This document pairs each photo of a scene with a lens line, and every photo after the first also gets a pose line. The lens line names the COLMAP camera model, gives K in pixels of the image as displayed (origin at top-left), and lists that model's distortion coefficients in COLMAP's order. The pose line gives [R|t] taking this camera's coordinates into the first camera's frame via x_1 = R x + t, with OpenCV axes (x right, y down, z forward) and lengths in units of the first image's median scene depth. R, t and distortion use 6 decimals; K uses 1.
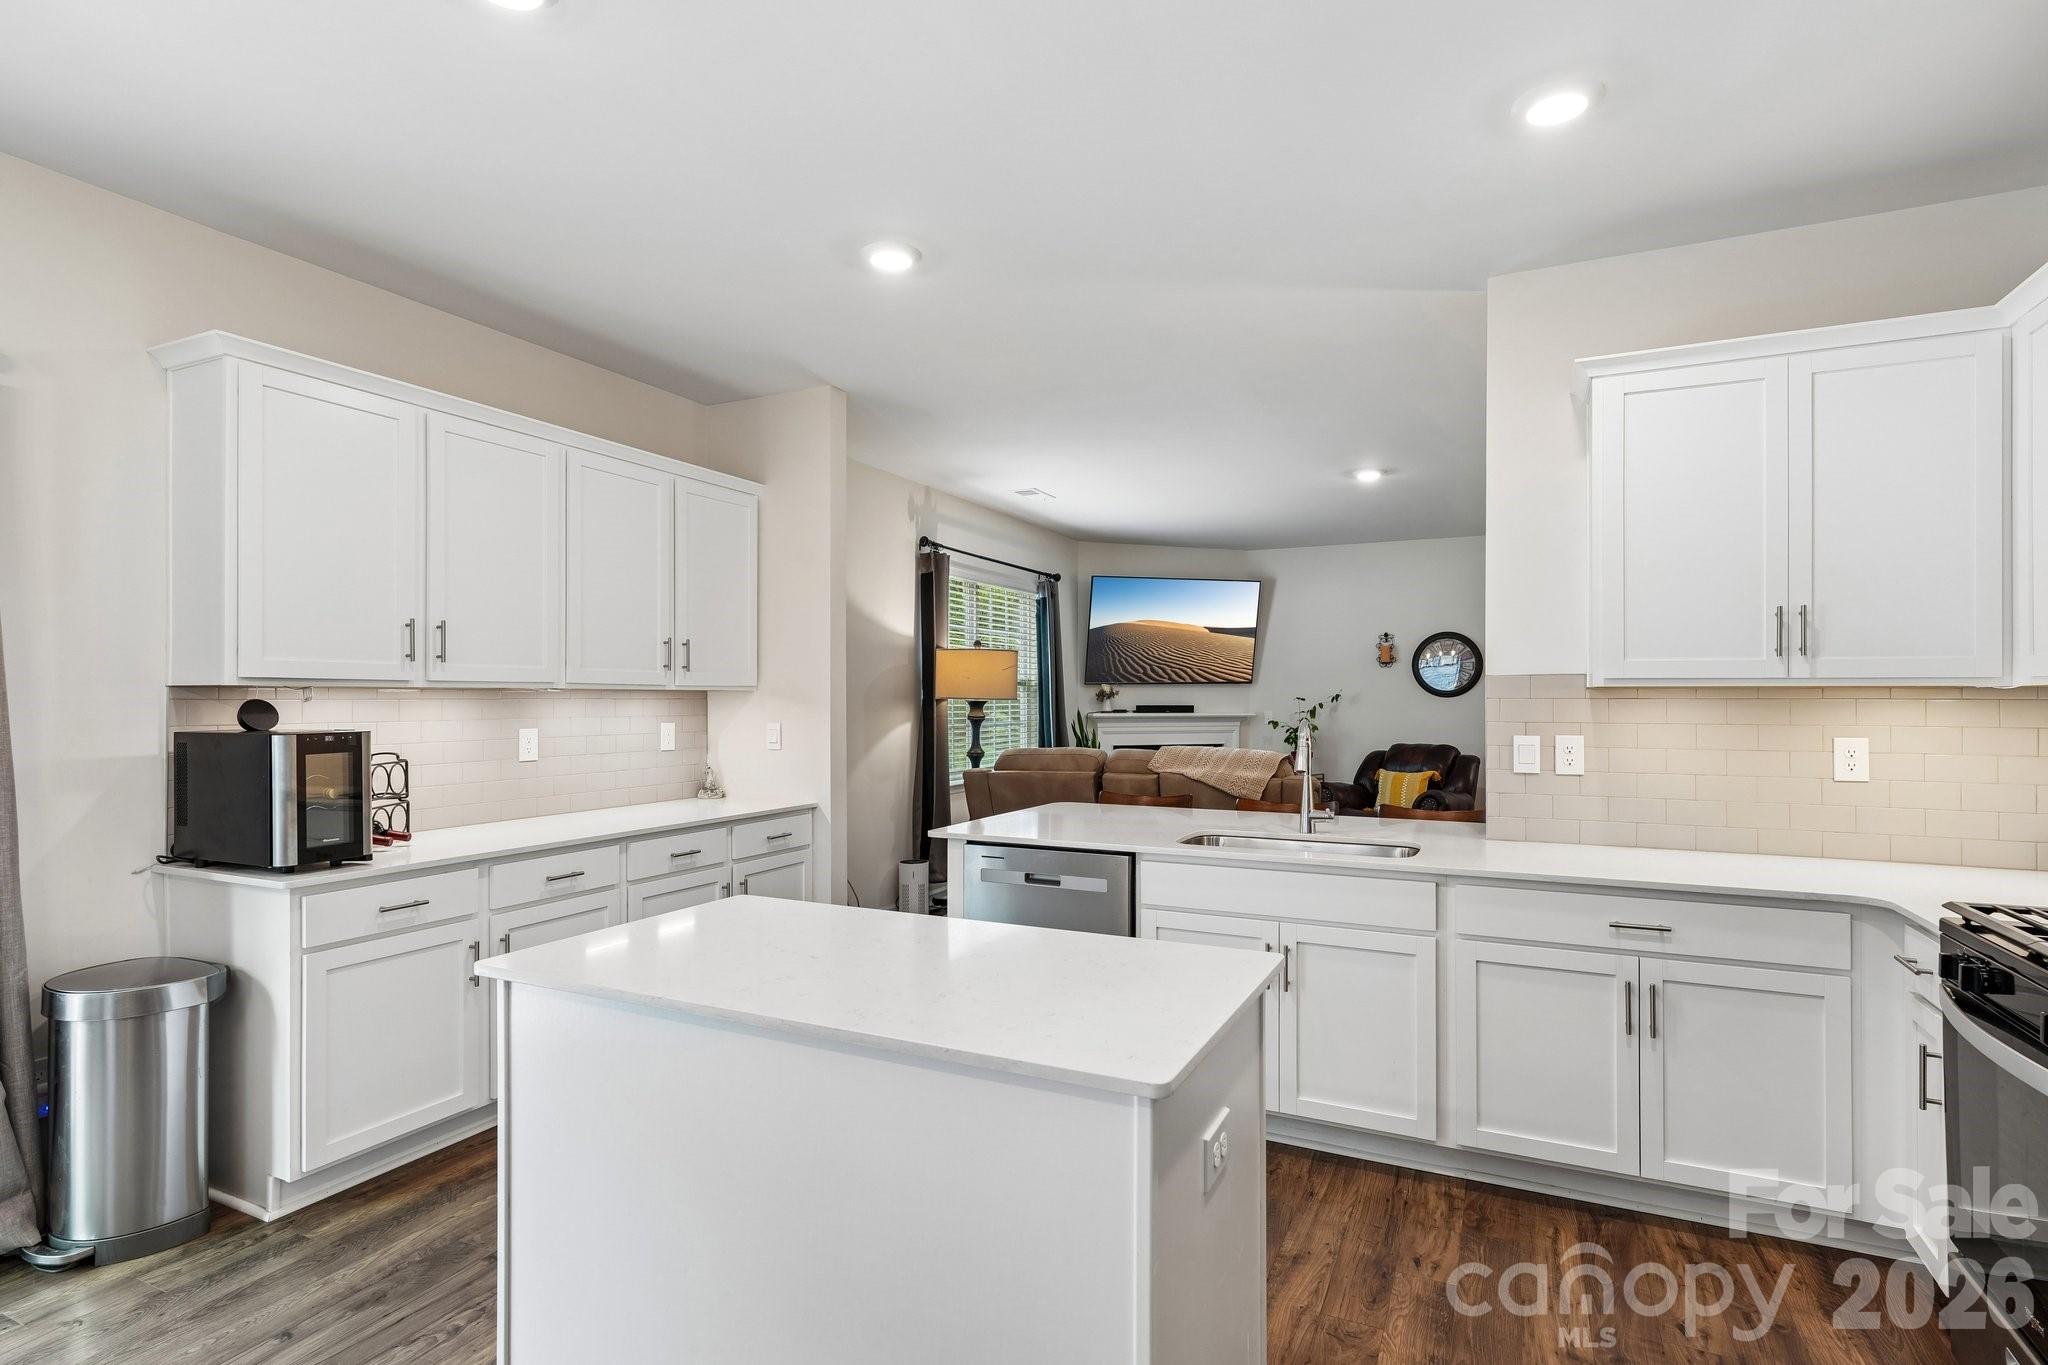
lens RADIAL K [[1007.5, 0, 1025.9], [0, 1007.5, 690.1], [0, 0, 1]] dist [-0.000557, 0.000648]
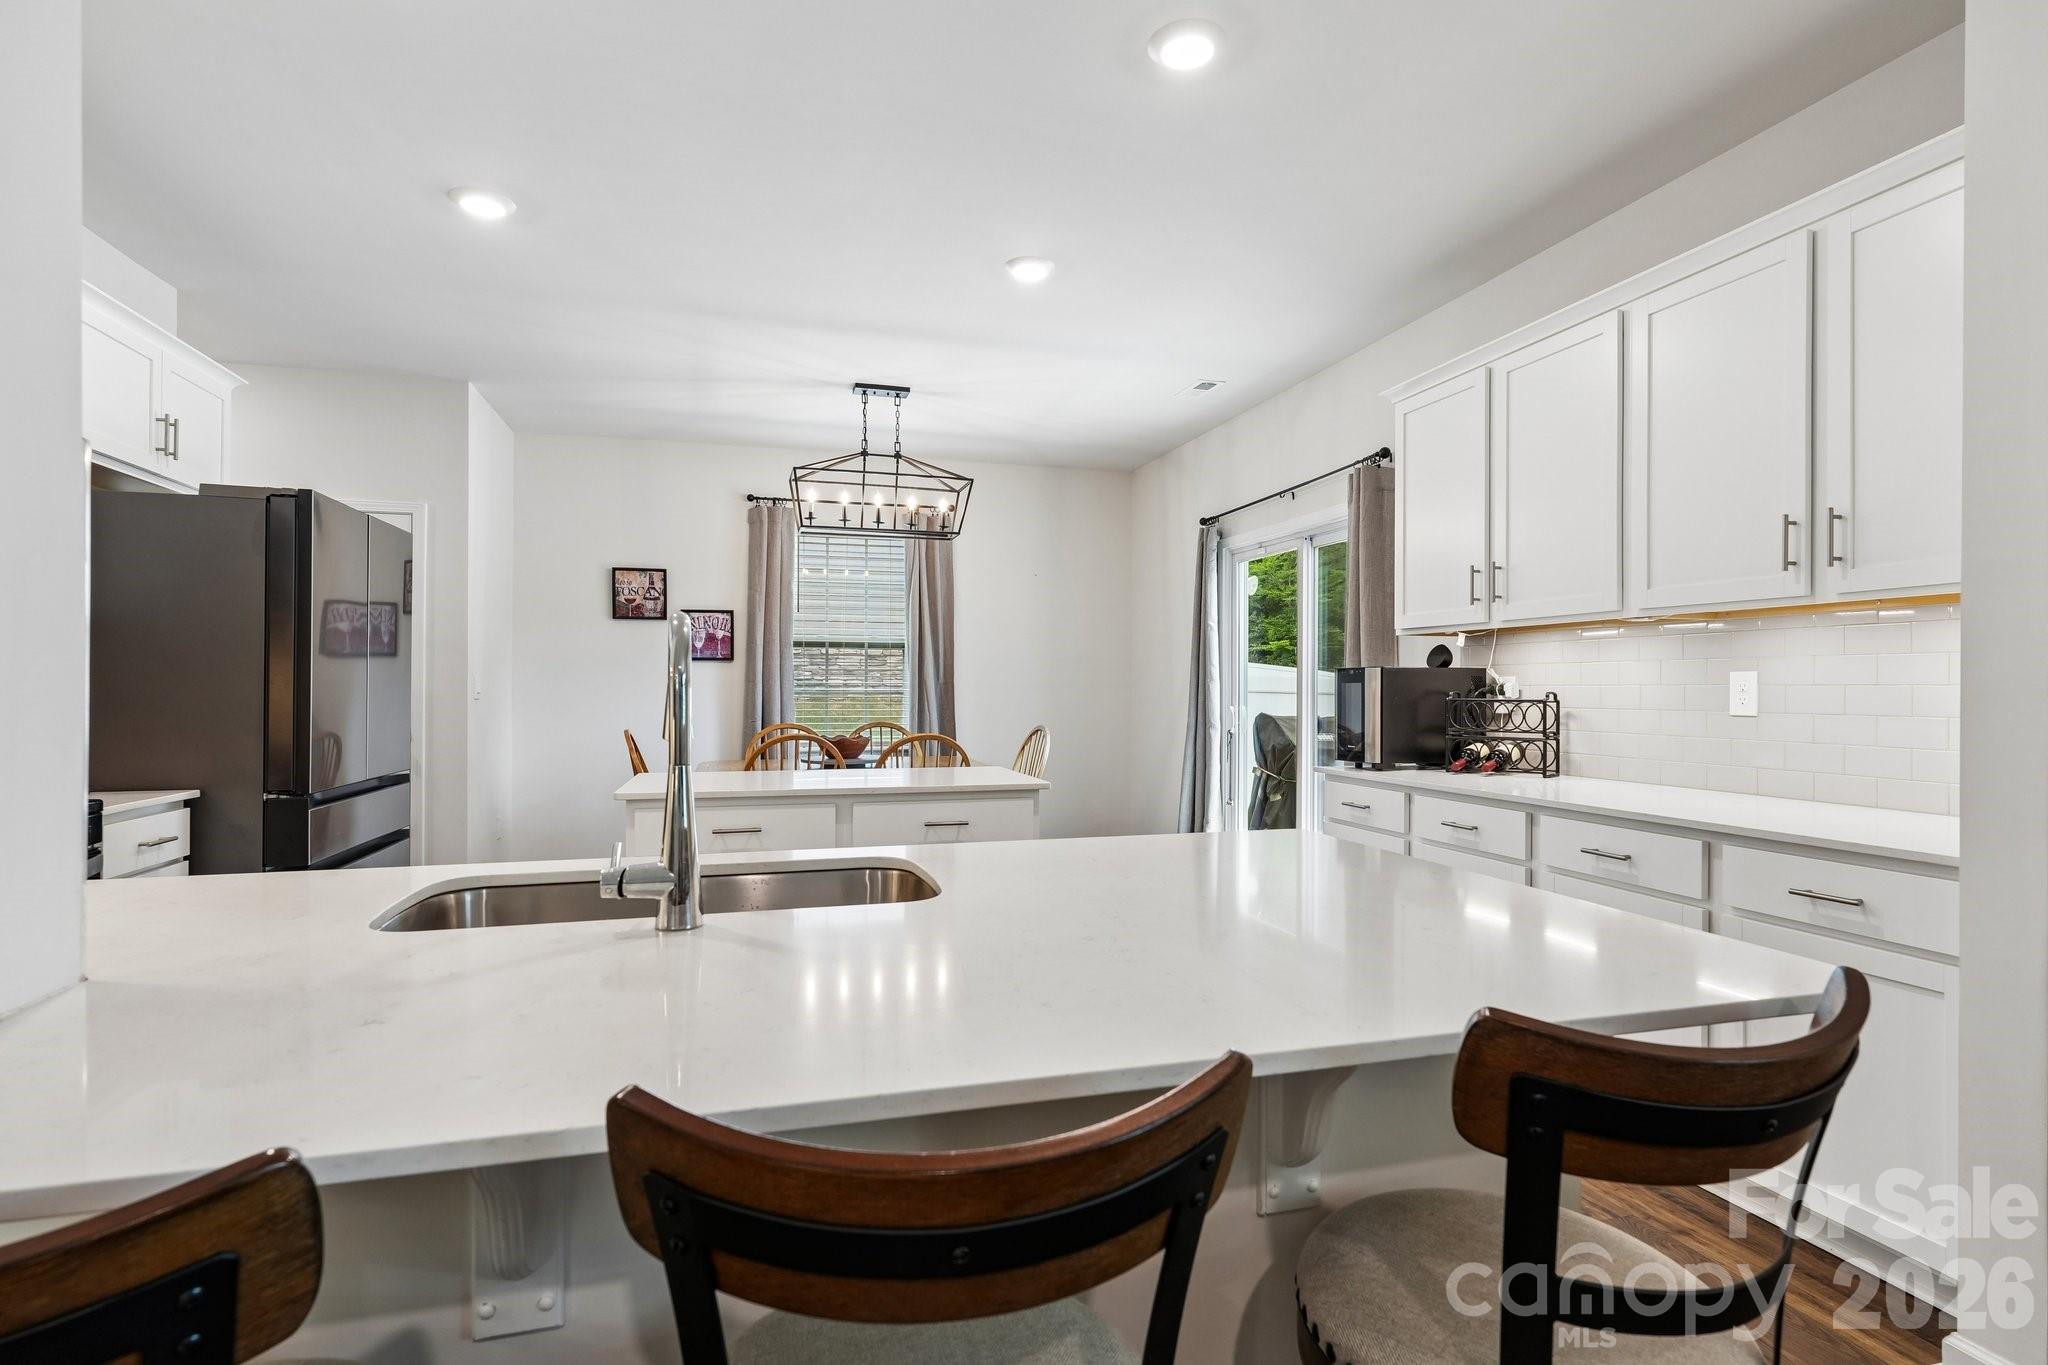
lens RADIAL K [[1007.5, 0, 1025.9], [0, 1007.5, 690.1], [0, 0, 1]] dist [-0.000557, 0.000648]
pose [[-0.748683, 0.001821, -0.662926, 0.222172], [0.004018, 0.999990, -0.001790, 0.030331], [0.662916, -0.004004, -0.748683, 0.705375]]
